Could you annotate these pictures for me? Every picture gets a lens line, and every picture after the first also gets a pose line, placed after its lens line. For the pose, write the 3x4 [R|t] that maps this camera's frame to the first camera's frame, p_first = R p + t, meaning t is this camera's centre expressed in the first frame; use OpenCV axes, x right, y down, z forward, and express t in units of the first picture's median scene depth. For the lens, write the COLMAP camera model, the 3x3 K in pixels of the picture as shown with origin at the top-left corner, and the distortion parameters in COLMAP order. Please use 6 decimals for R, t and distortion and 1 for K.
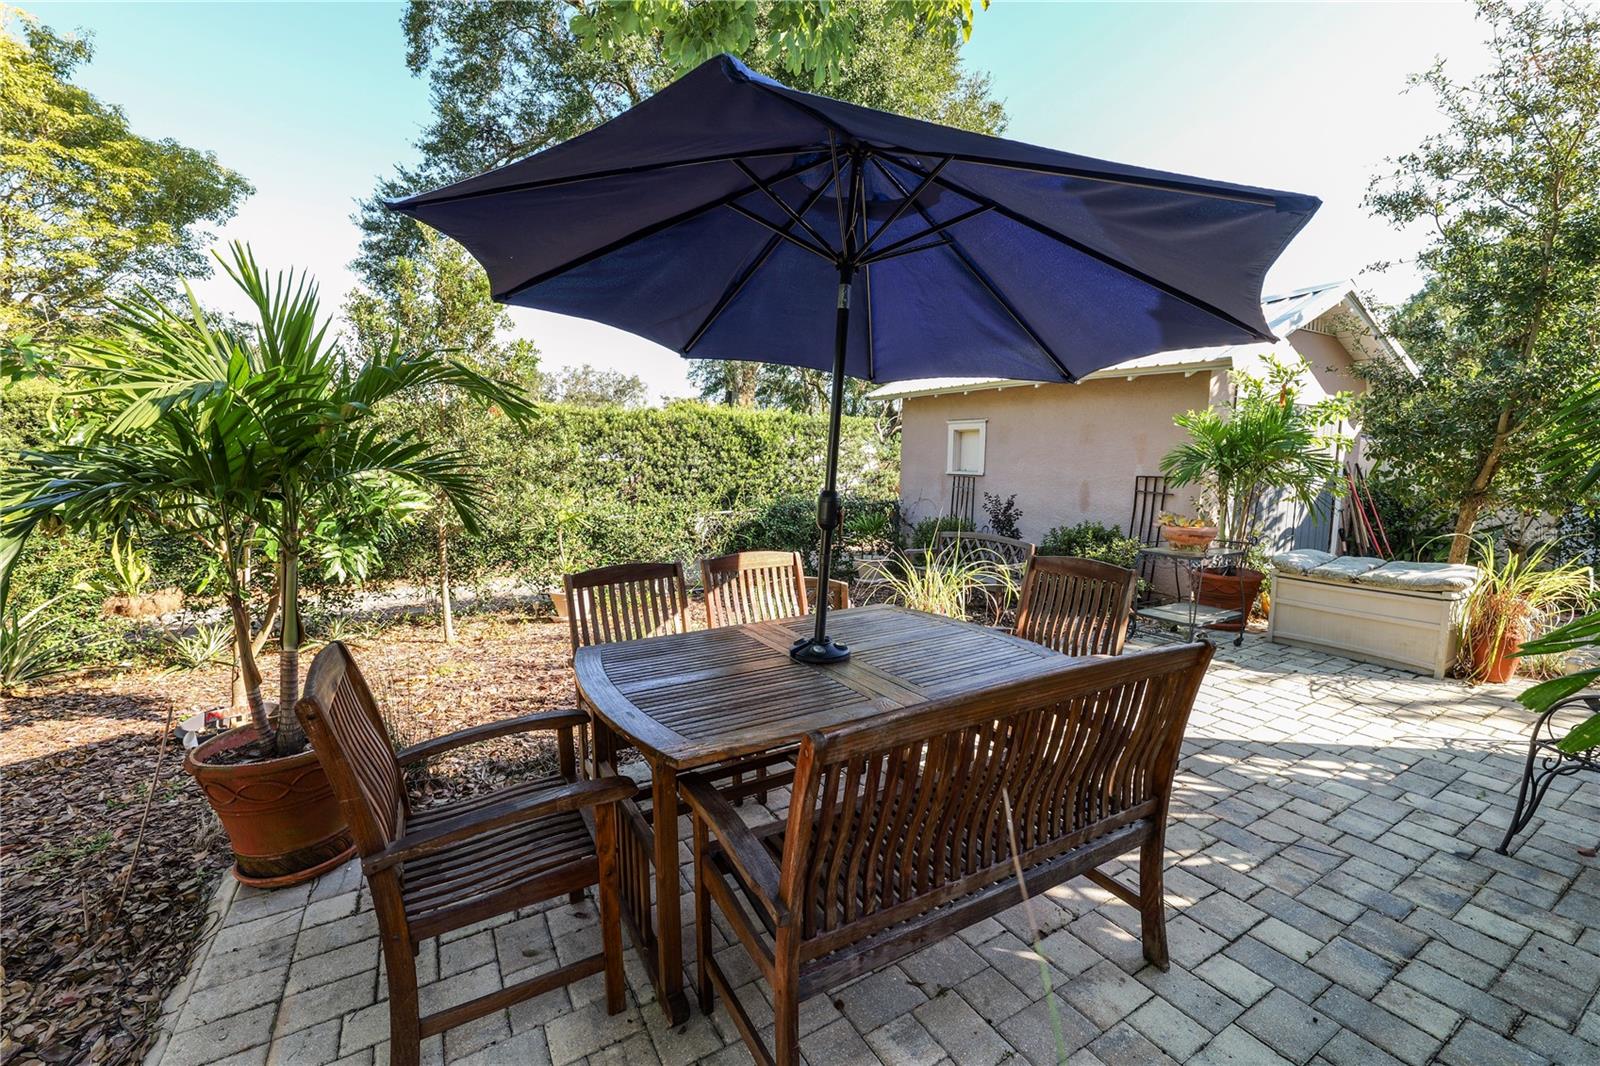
lens RADIAL K [[648.9, 0, 797.6], [0, 648.9, 536.6], [0, 0, 1]] dist [-0.011797, 0.000255]
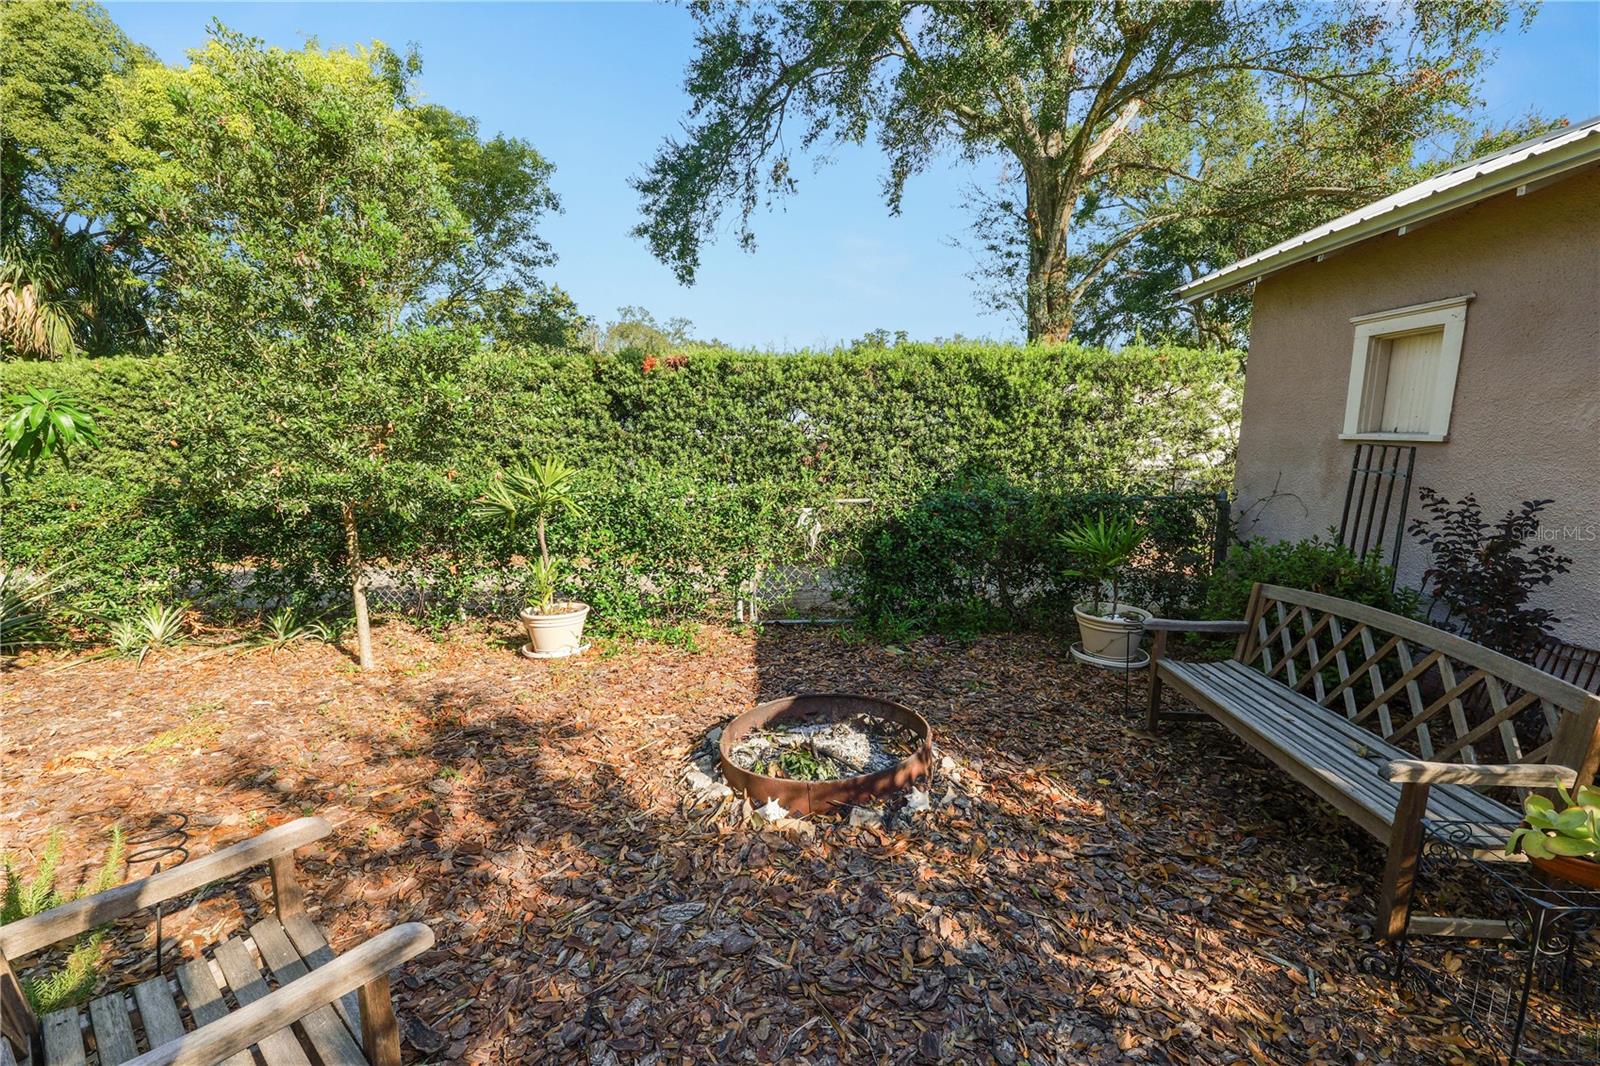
lens RADIAL K [[648.9, 0, 801.2], [0, 648.9, 534.4], [0, 0, 1]] dist [-0.011797, 0.000255]
pose [[0.847783, 0.080884, -0.524139, 0.124578], [-0.061580, 0.996630, 0.054193, -0.027339], [0.526756, -0.013667, 0.849906, 0.351475]]
